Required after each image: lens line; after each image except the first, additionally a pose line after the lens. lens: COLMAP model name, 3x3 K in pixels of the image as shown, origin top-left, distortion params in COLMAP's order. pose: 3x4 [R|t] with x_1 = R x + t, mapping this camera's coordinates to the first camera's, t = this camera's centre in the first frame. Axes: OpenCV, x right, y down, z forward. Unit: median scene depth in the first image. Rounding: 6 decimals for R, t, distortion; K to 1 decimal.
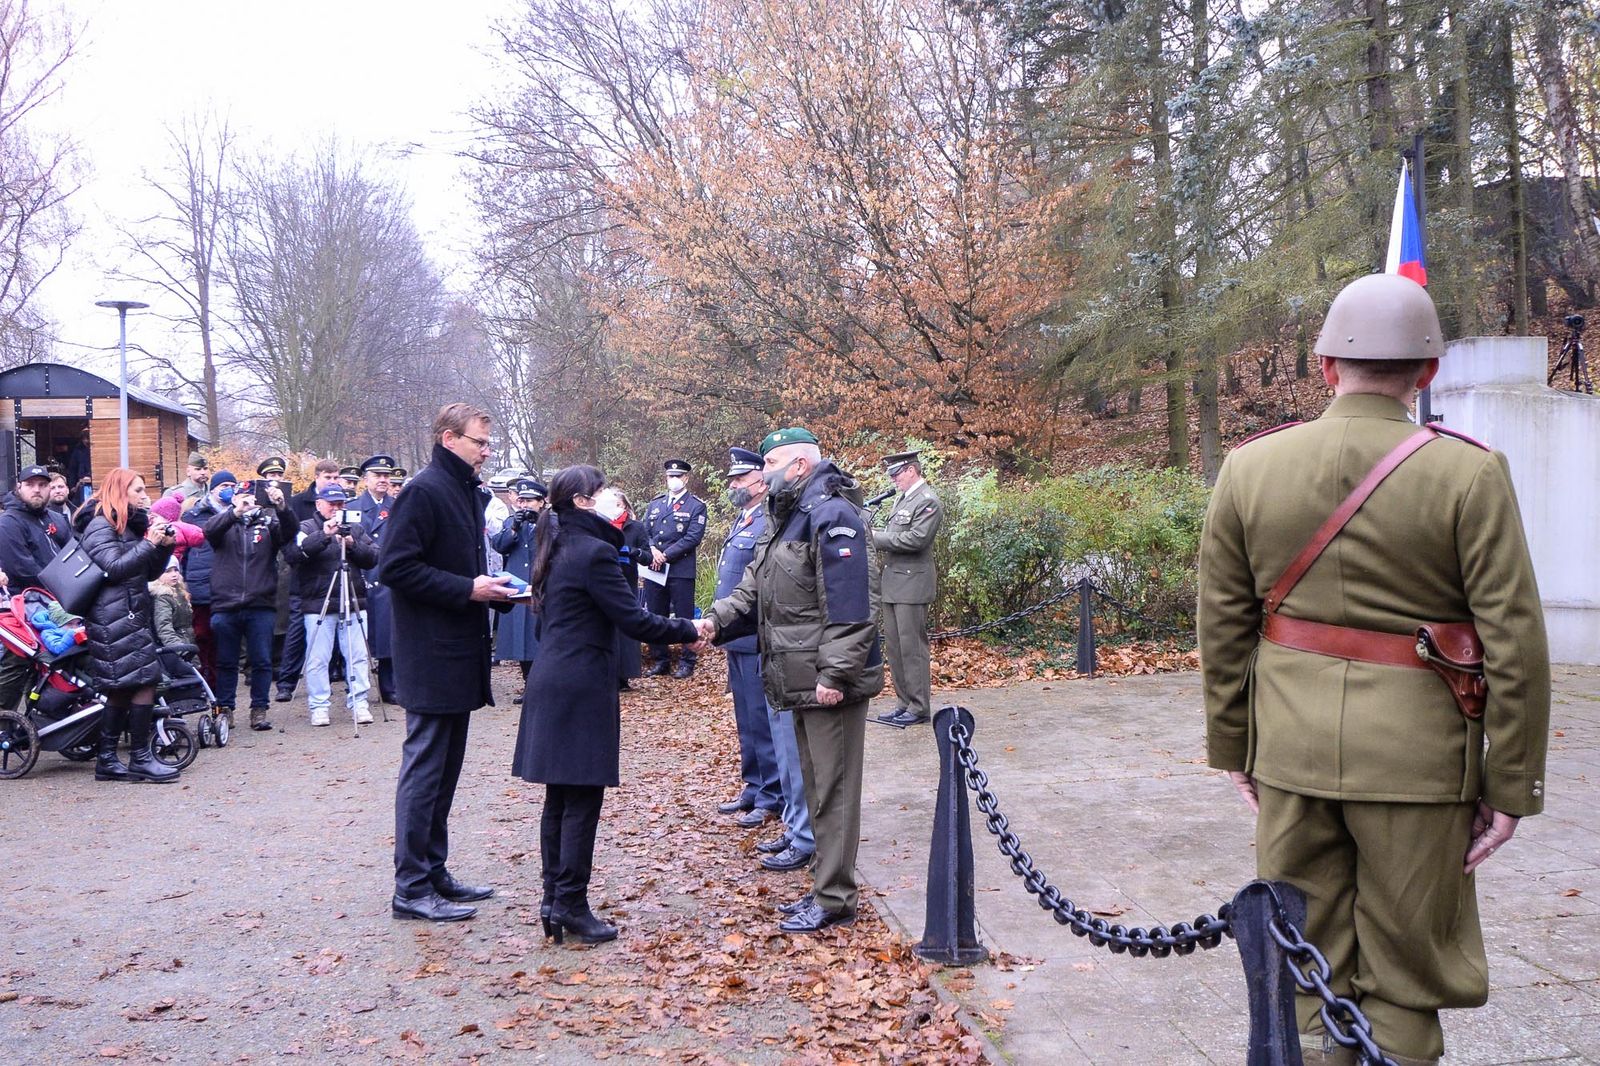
lens RADIAL K [[1439.5, 0, 800.0], [0, 1439.5, 533.0], [0, 0, 1]] dist [0.007914, -0.009666]
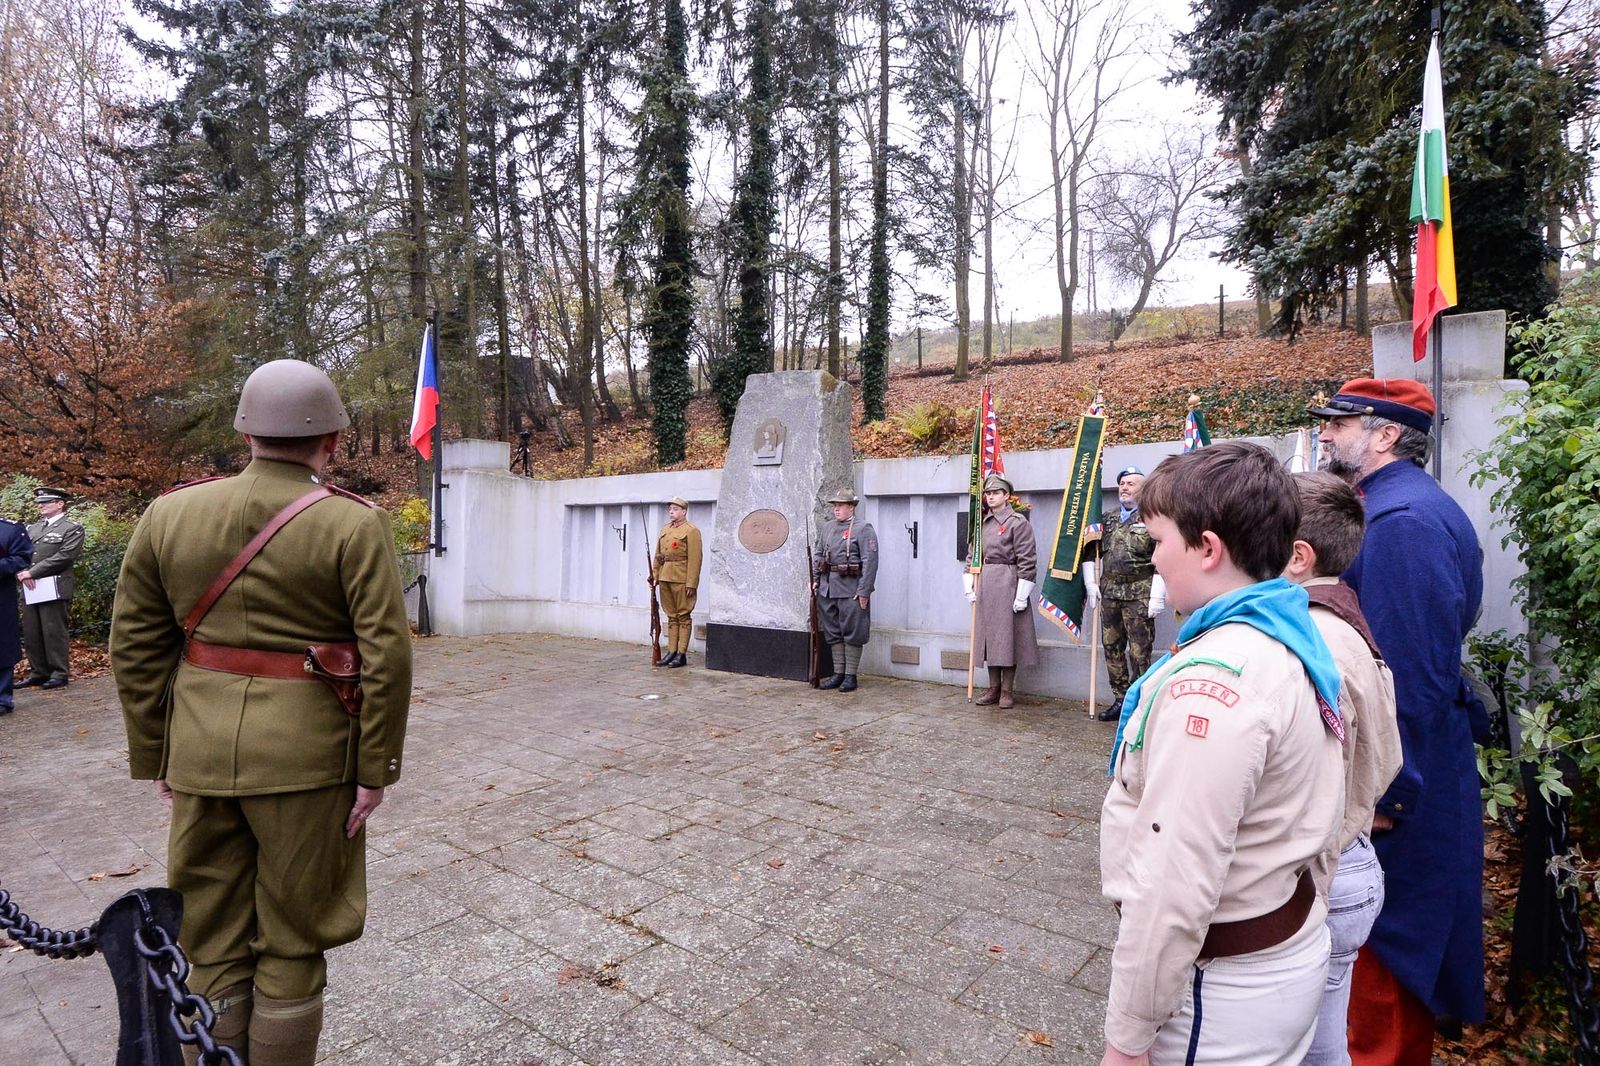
lens RADIAL K [[837.1, 0, 803.5], [0, 837.1, 538.1], [0, 0, 1]] dist [0.012814, -0.025727]
pose [[0.702890, 0.019582, 0.711029, 0.202980], [-0.007214, 0.999766, -0.020402, -0.016235], [-0.711262, 0.009211, 0.702867, 0.175521]]
